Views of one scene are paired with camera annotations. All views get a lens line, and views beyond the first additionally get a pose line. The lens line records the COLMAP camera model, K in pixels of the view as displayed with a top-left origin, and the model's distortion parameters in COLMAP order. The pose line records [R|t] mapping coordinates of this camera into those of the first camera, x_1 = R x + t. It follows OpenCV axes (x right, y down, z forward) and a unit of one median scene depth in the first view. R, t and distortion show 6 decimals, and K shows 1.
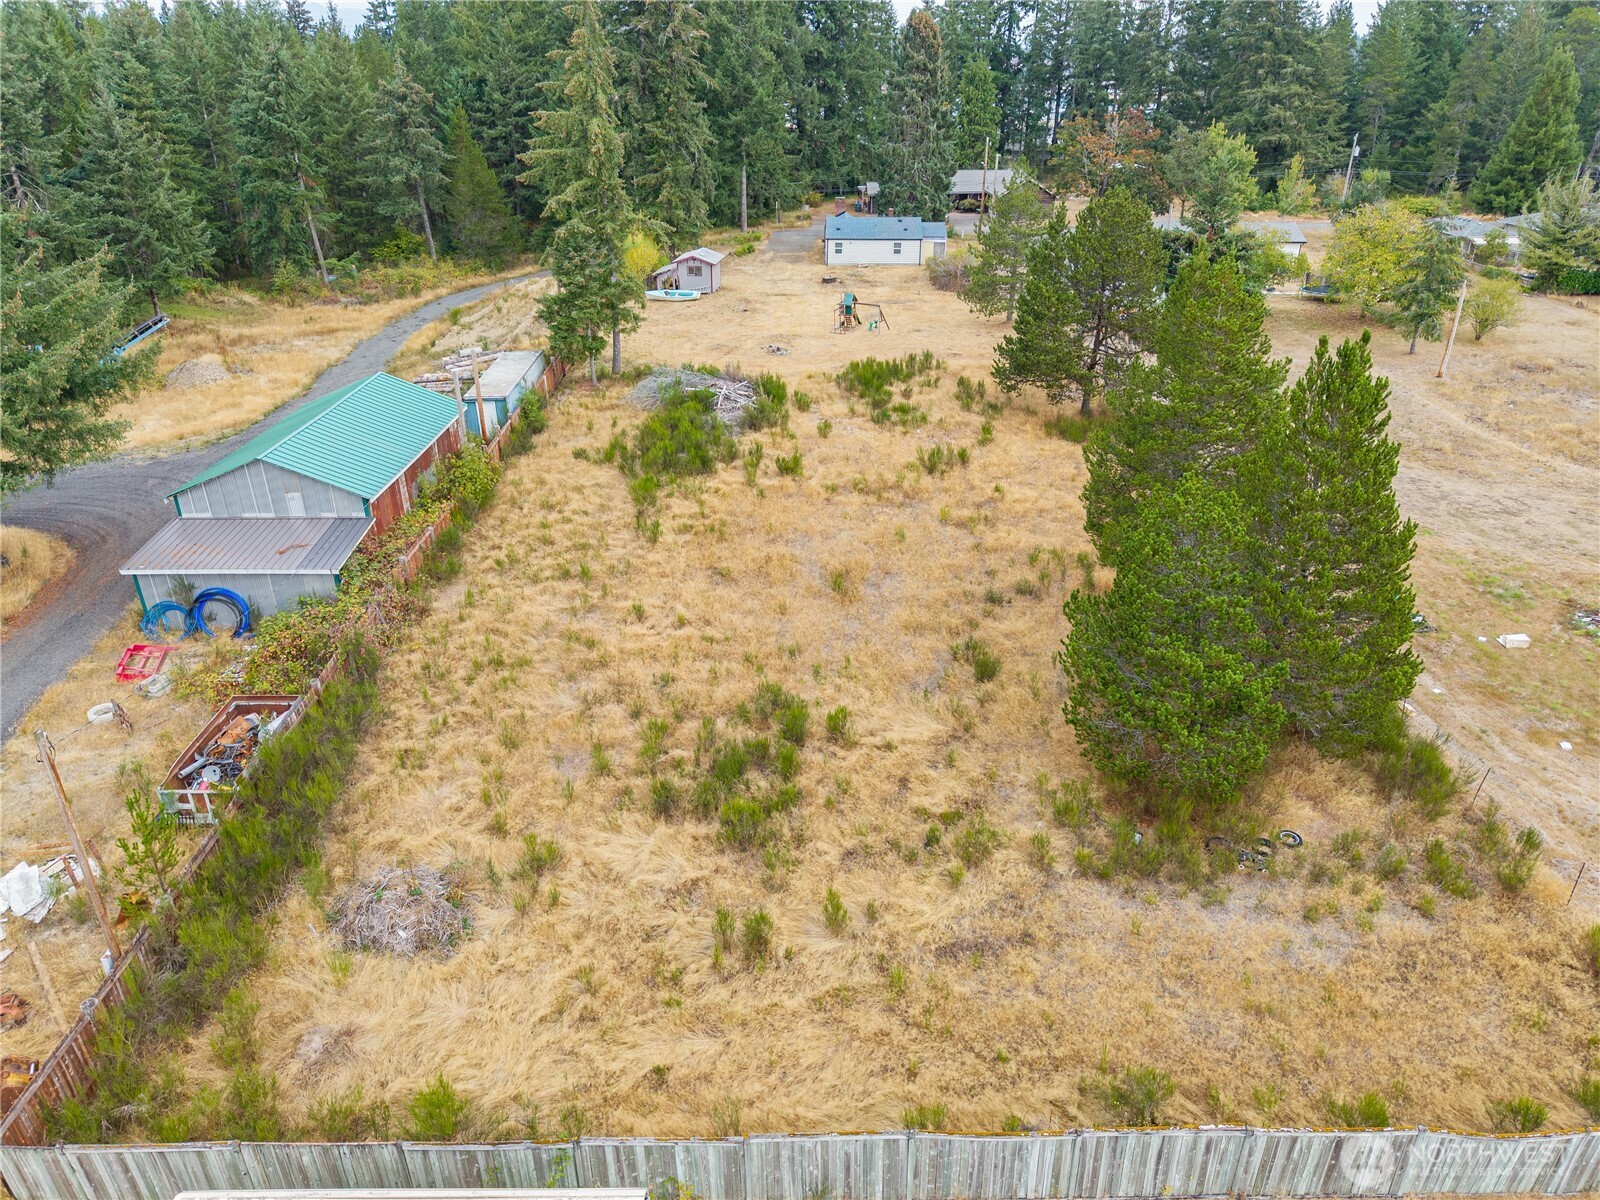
lens RADIAL K [[1004.6, 0, 797.1], [0, 1004.6, 596.4], [0, 0, 1]] dist [0.036168, -0.069434]
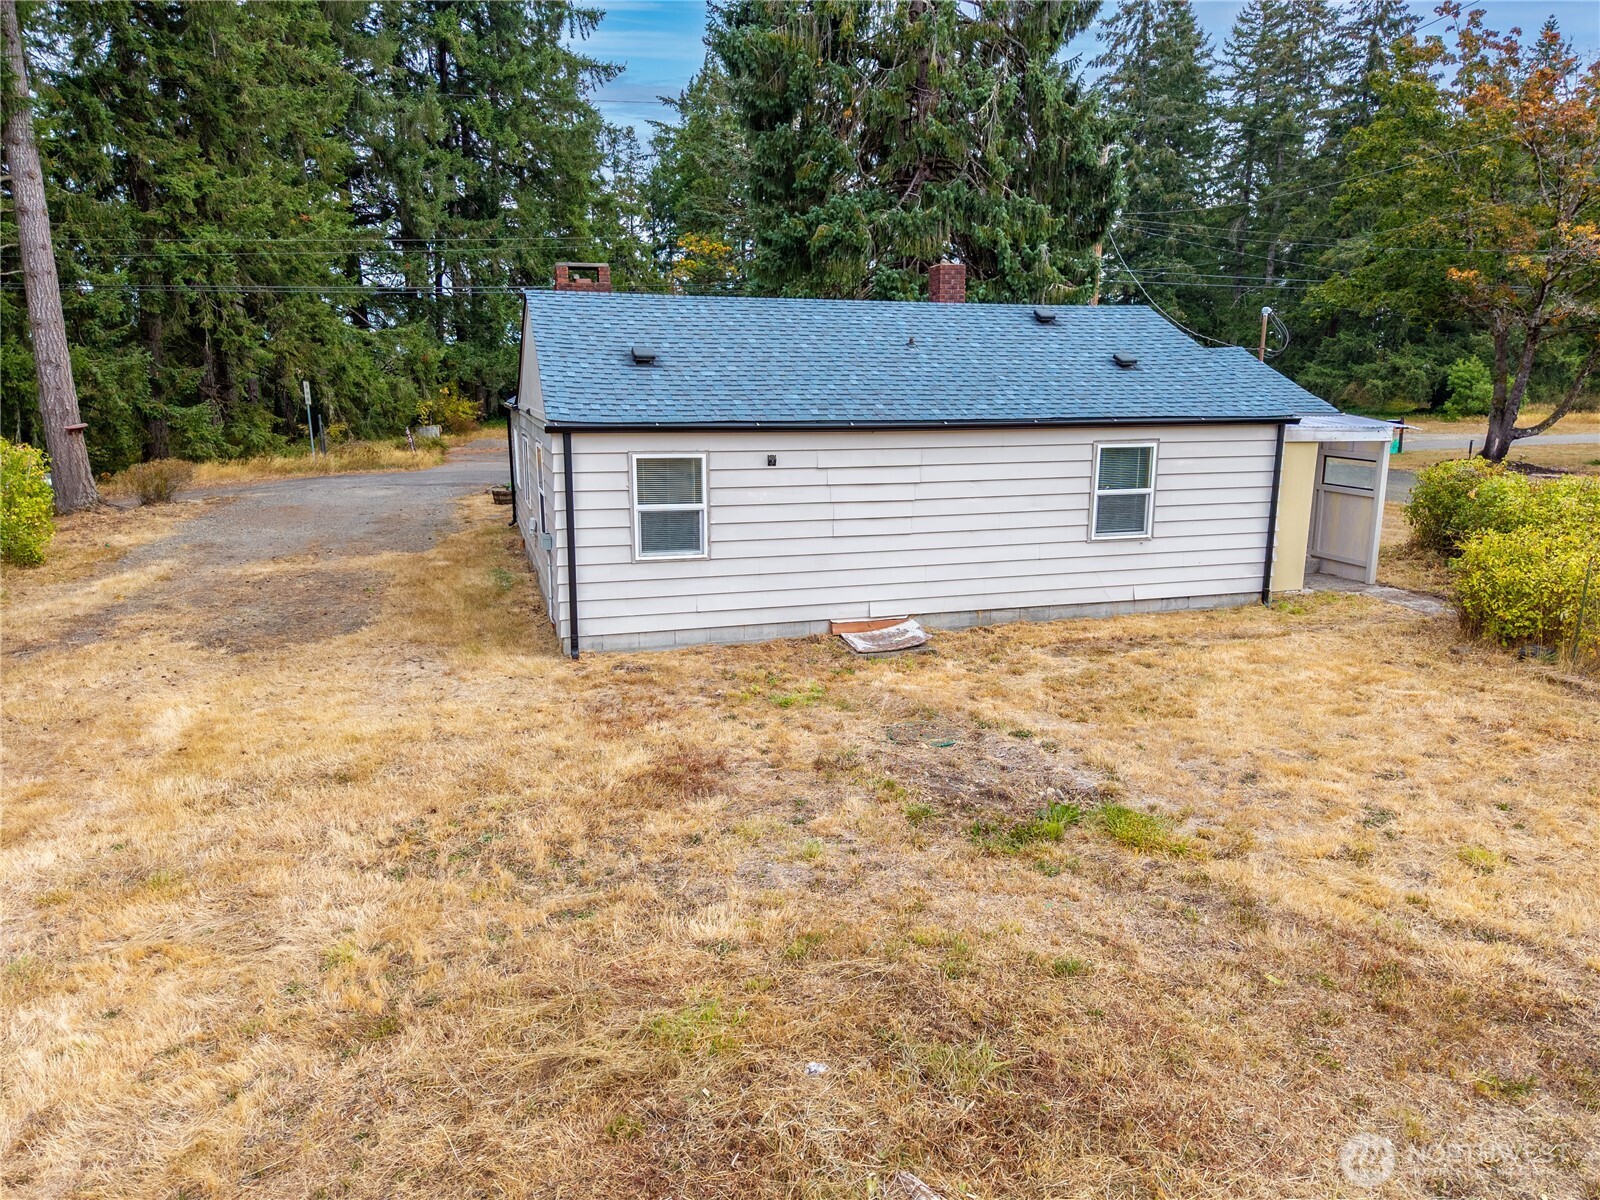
lens RADIAL K [[1004.6, 0, 797.1], [0, 1004.6, 596.4], [0, 0, 1]] dist [0.036168, -0.069434]
pose [[0.945122, -0.063376, 0.320512, 0.017830], [0.147575, 0.958038, -0.245732, -0.304436], [-0.291490, 0.279546, 0.914816, 0.891174]]
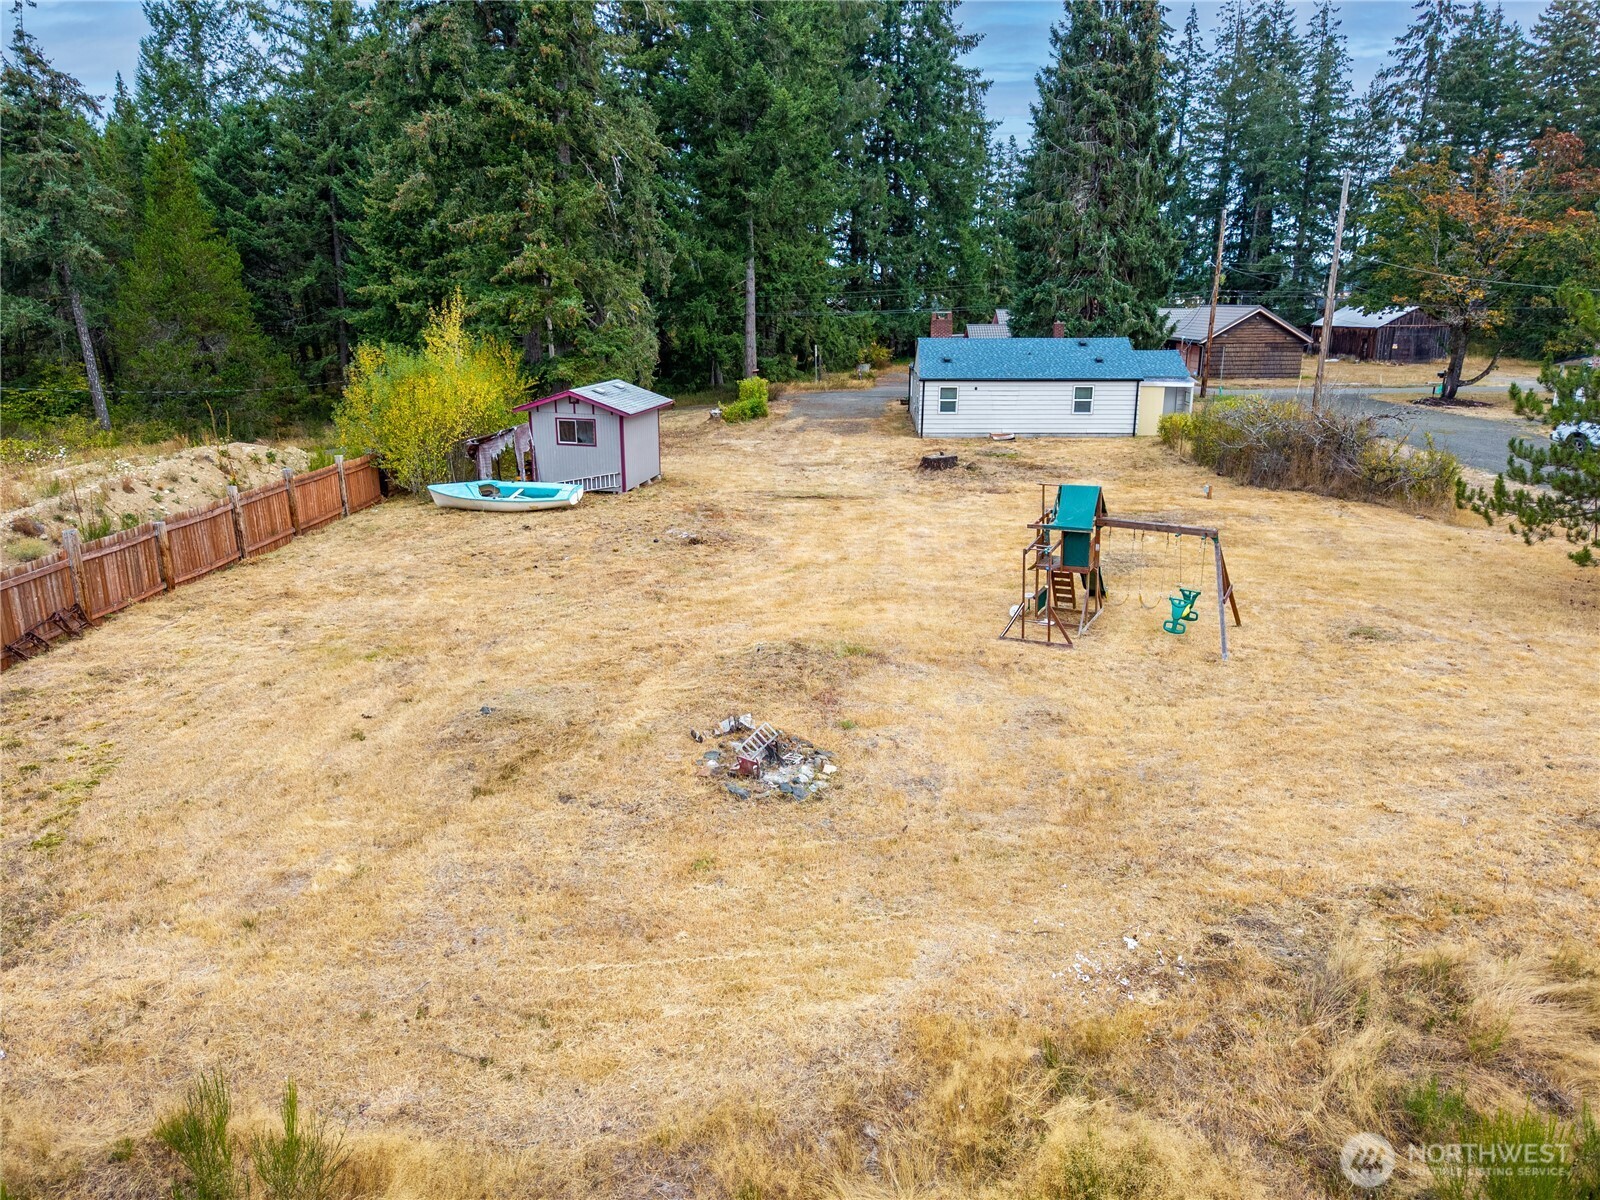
lens RADIAL K [[1004.6, 0, 797.1], [0, 1004.6, 596.4], [0, 0, 1]] dist [0.036168, -0.069434]
pose [[0.998908, 0.011457, -0.045297, -0.004339], [-0.020265, 0.979777, -0.199062, -0.169792], [0.042101, 0.199763, 0.978939, 0.576668]]
